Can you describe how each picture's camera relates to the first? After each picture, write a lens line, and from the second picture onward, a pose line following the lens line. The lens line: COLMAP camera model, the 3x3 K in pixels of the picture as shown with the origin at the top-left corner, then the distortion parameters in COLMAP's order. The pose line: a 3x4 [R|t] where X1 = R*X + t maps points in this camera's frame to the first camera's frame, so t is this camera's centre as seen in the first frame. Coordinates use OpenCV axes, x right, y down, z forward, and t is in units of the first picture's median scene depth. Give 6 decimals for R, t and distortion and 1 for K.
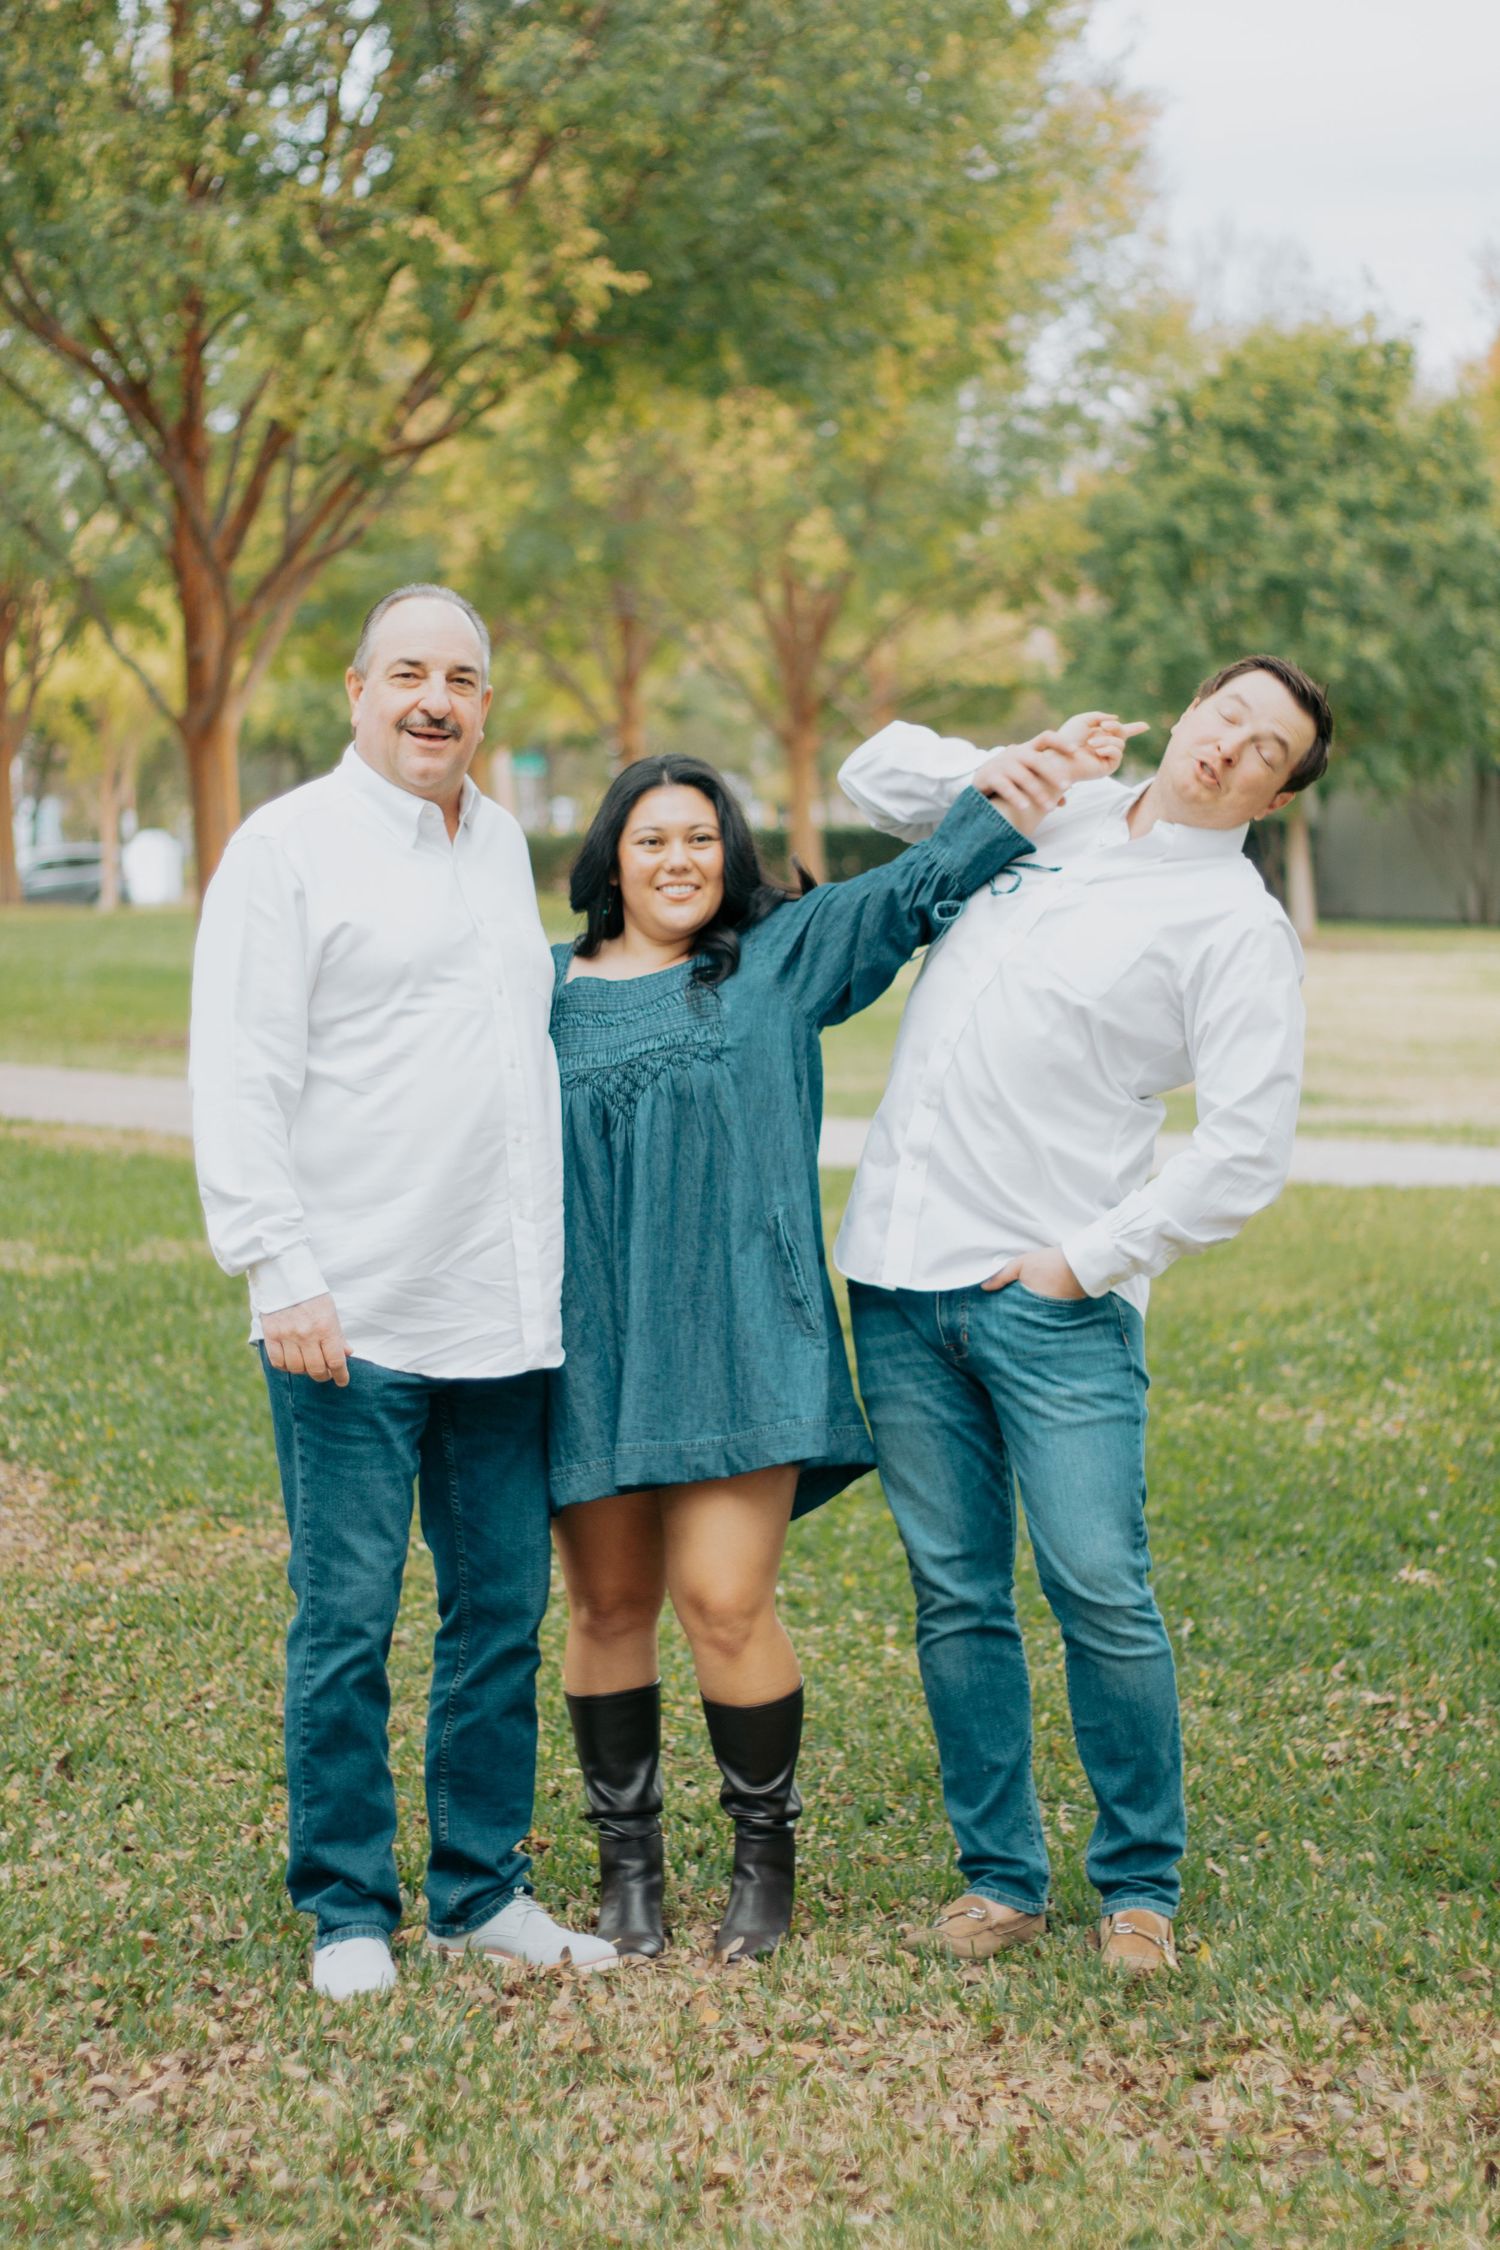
lens RADIAL K [[5612.1, 0, 750.0], [0, 5612.1, 1125.0], [0, 0, 1]] dist [-0.171499, 0.325636]
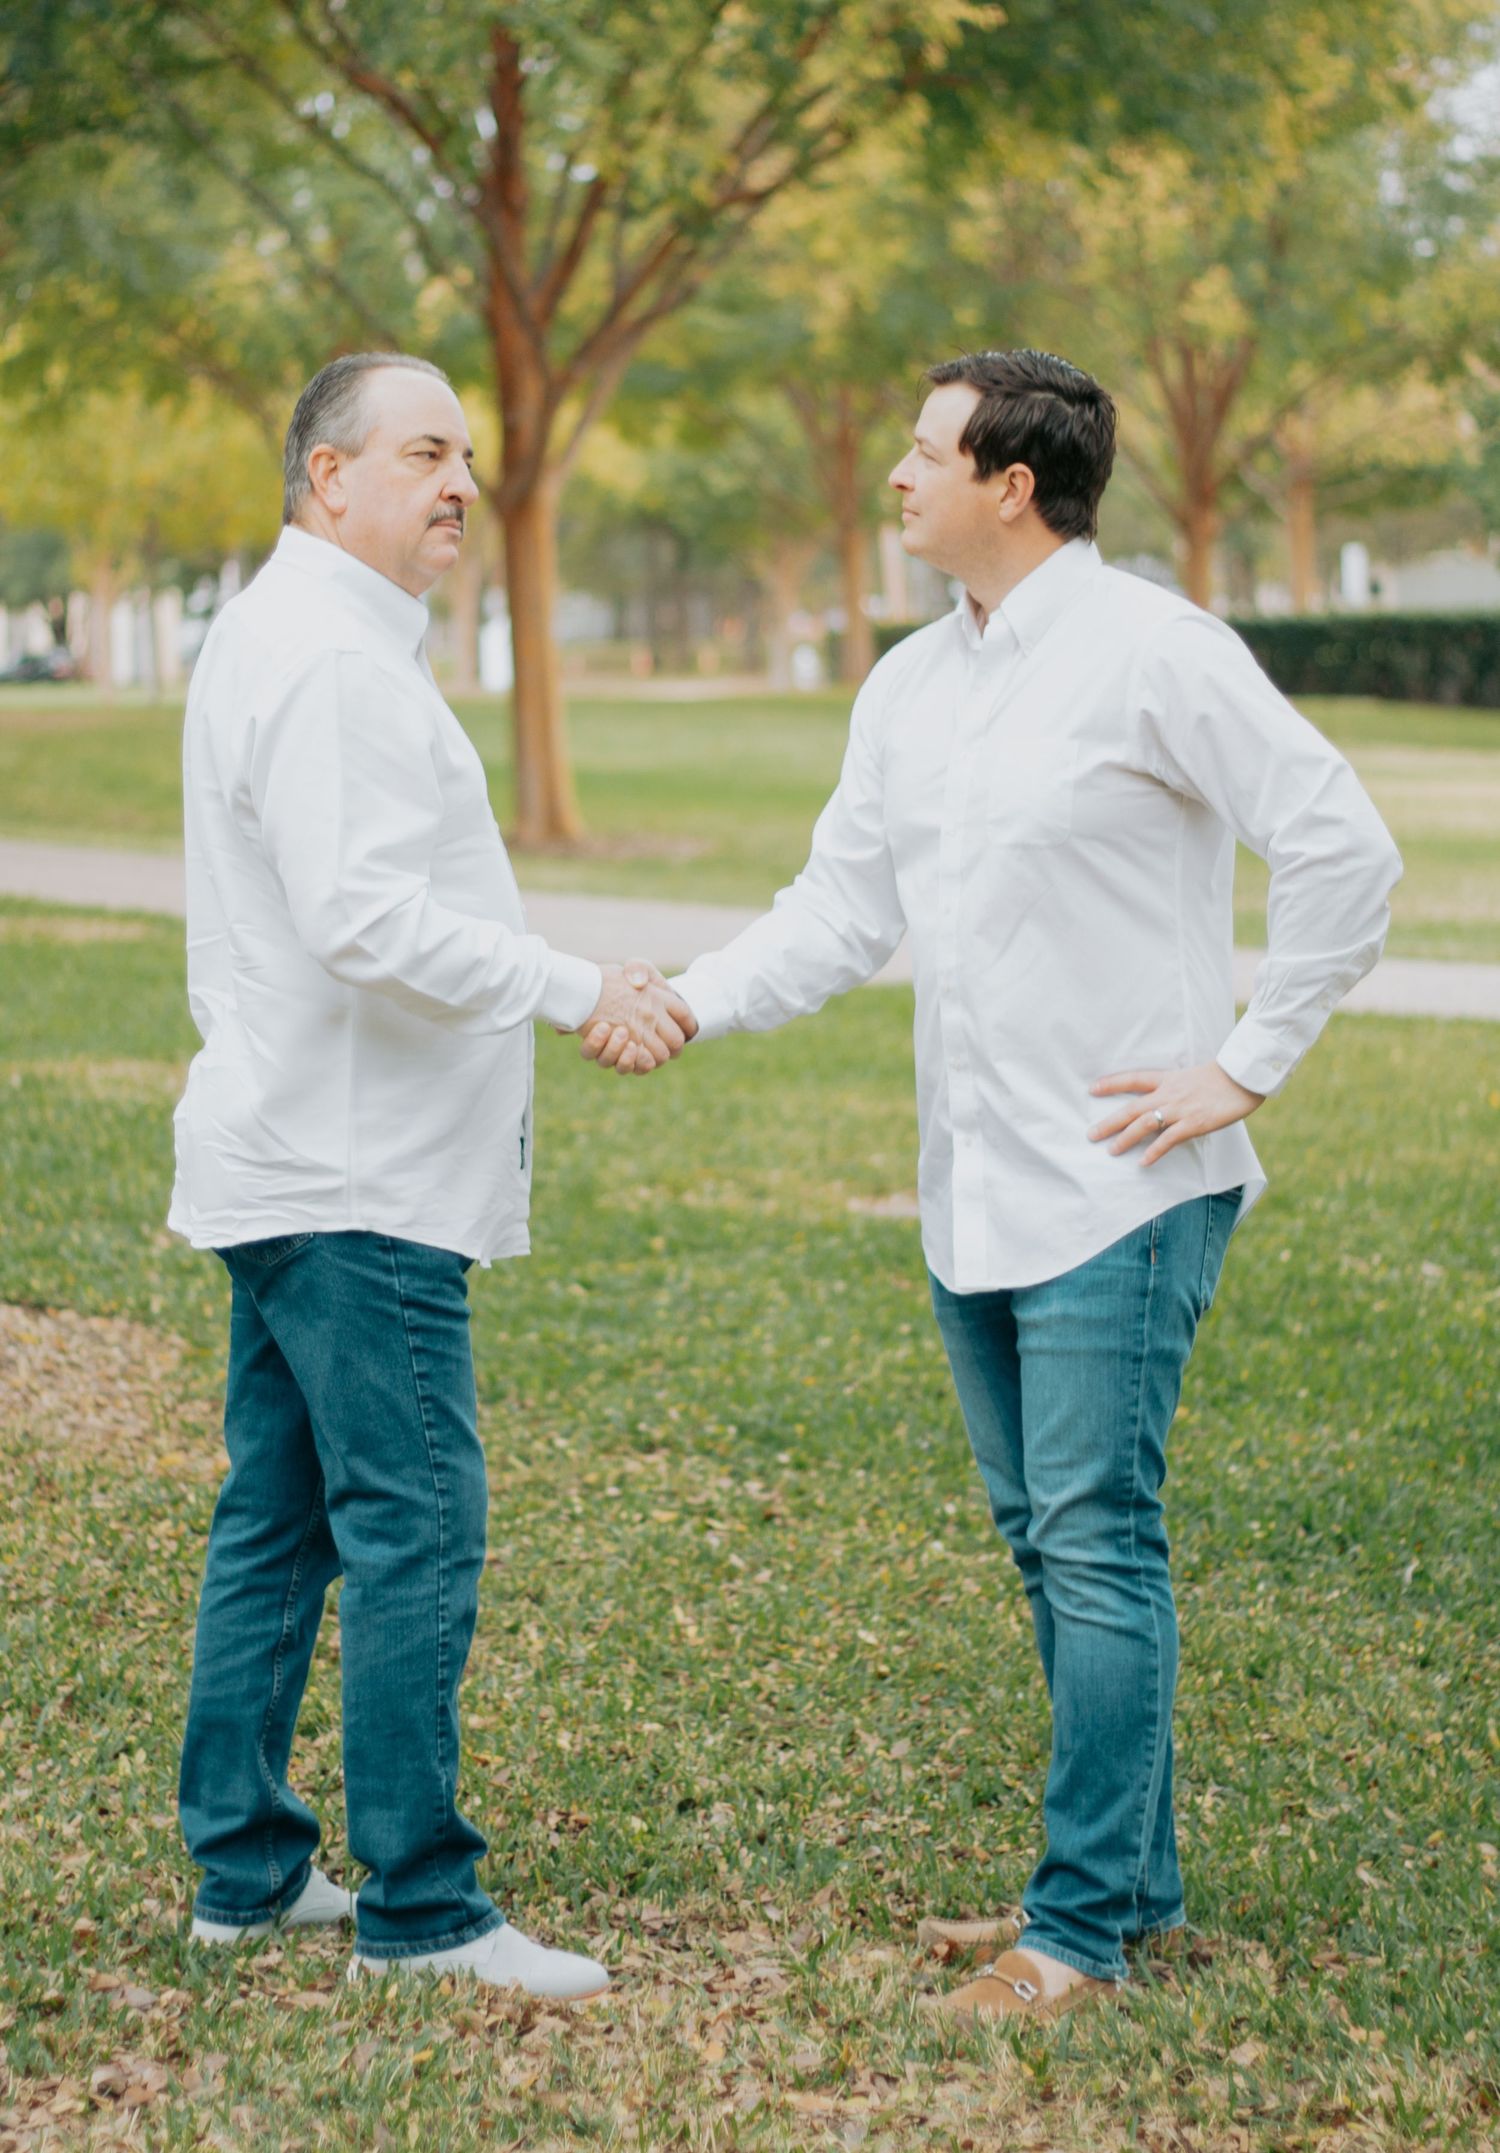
lens RADIAL K [[5732.7, 0, 750.0], [0, 5732.7, 1076.5], [0, 0, 1]] dist [-0.132910, 0.145084]
pose [[0.994602, 0.020945, -0.101629, 0.064481], [-0.017846, 0.999350, 0.031313, -0.011632], [0.102219, -0.029331, 0.994329, 0.114635]]
